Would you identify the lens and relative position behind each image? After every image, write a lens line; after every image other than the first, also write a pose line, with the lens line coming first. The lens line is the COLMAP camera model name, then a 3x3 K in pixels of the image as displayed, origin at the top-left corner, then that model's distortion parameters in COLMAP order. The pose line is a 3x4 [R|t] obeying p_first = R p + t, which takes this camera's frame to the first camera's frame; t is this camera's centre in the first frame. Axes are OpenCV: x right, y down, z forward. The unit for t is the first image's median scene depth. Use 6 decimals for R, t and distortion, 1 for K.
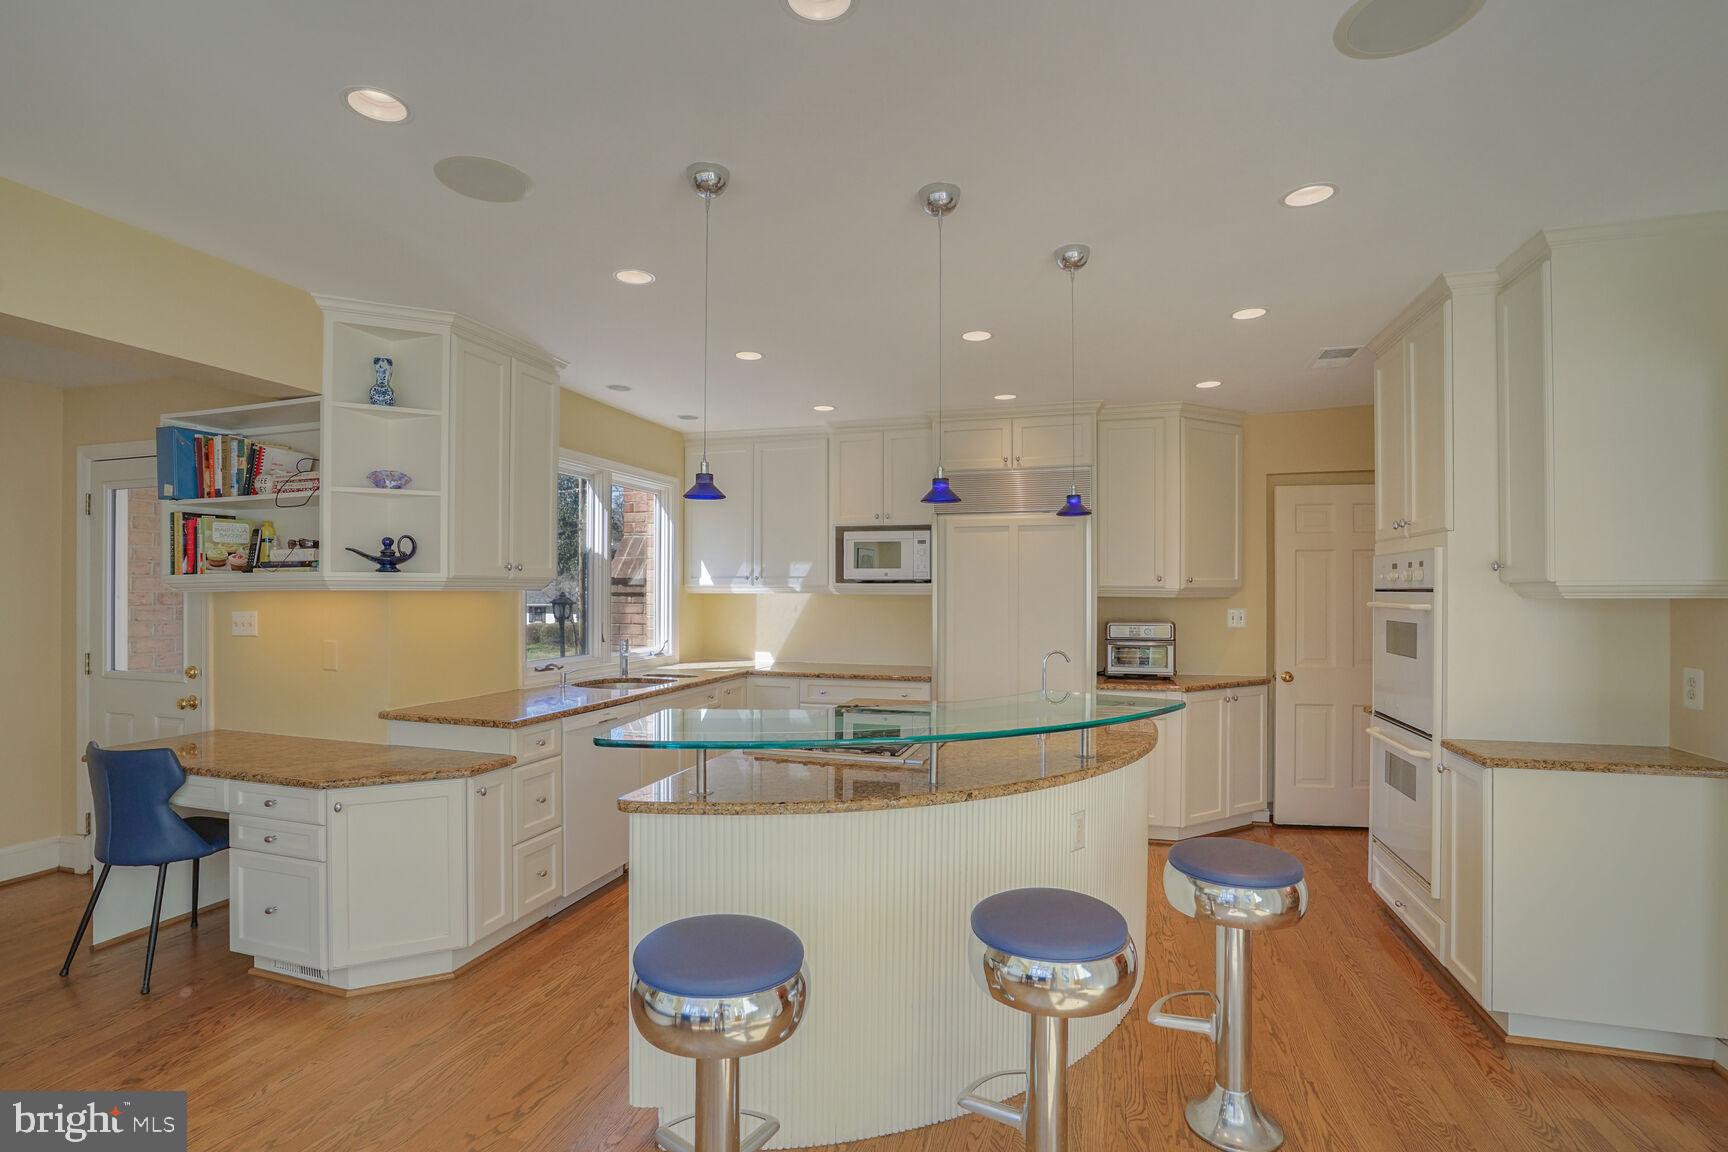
lens RADIAL K [[815.5, 0, 849.2], [0, 815.5, 588.8], [0, 0, 1]] dist [-0.035350, 0.004926]
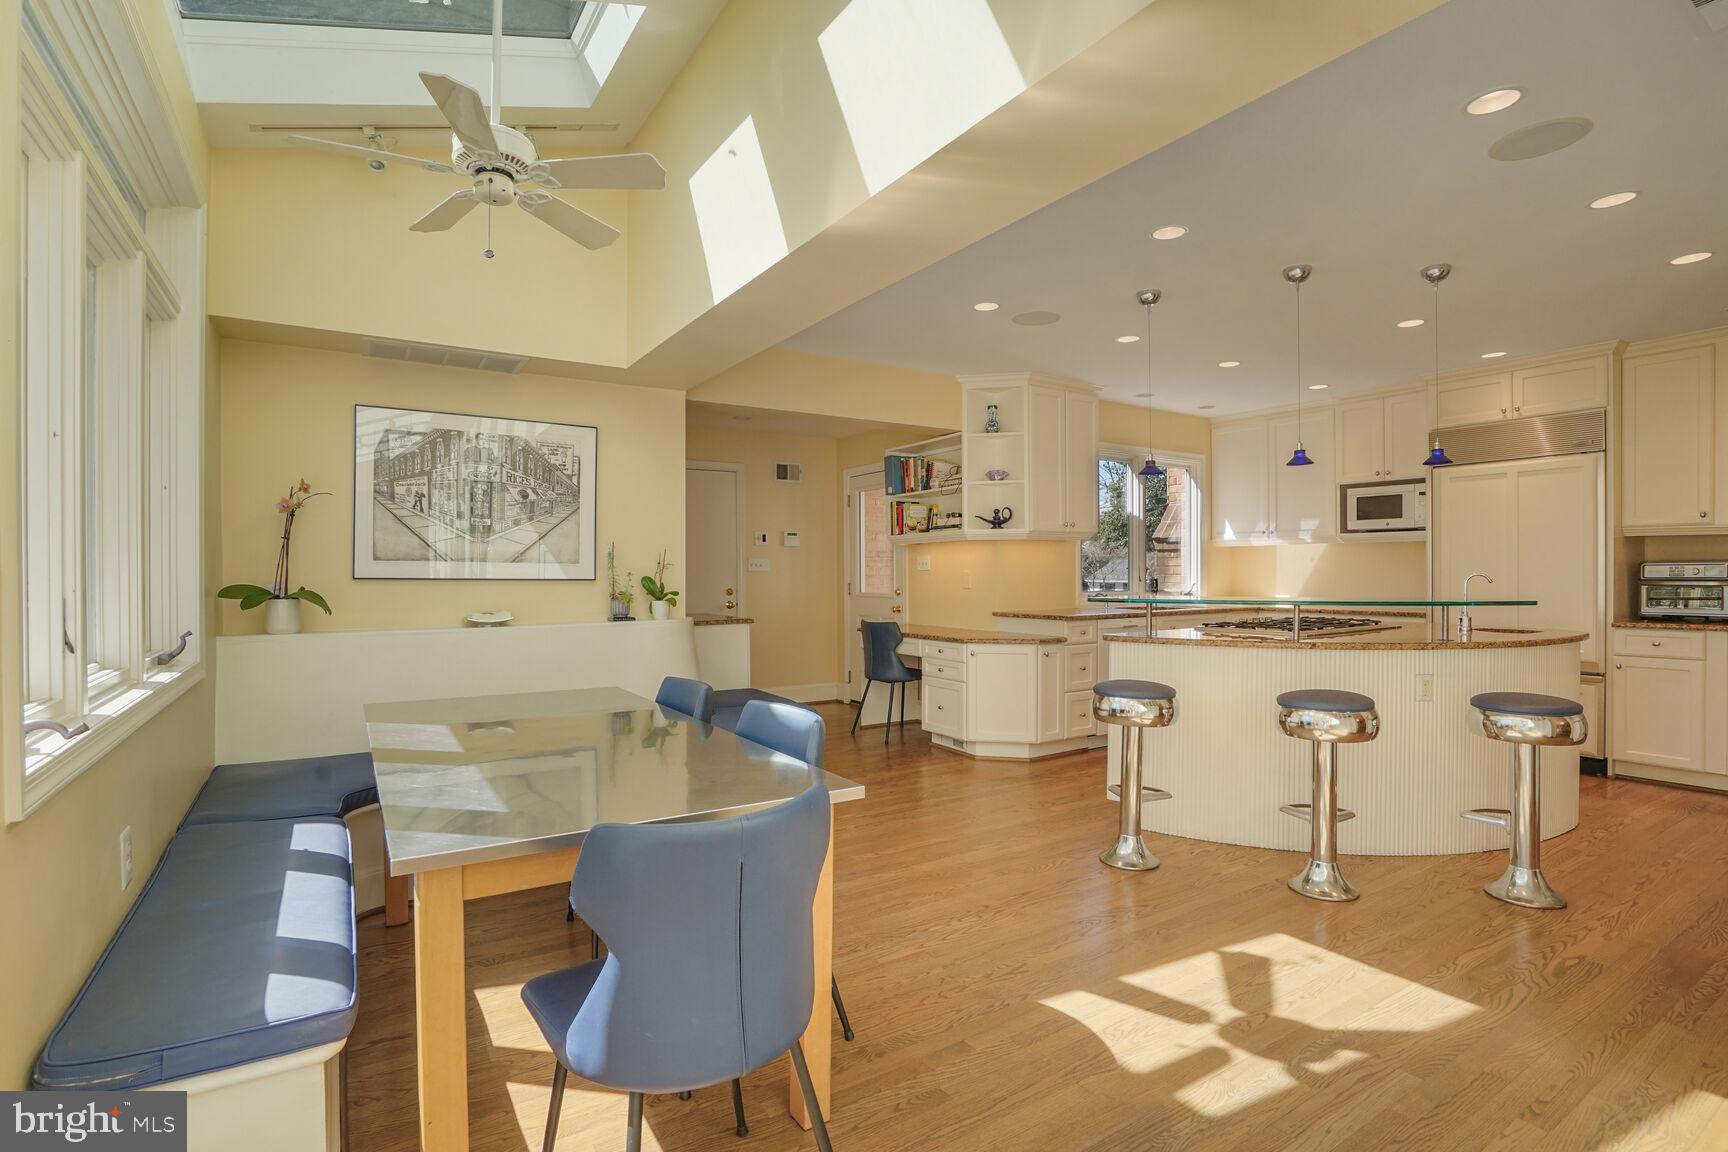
lens RADIAL K [[815.5, 0, 854.2], [0, 815.5, 571.1], [0, 0, 1]] dist [-0.035350, 0.004926]
pose [[0.766249, -0.005330, -0.642522, 0.300490], [0.008512, 0.999962, 0.001855, 0.060938], [0.642488, -0.006890, 0.766265, -0.509644]]
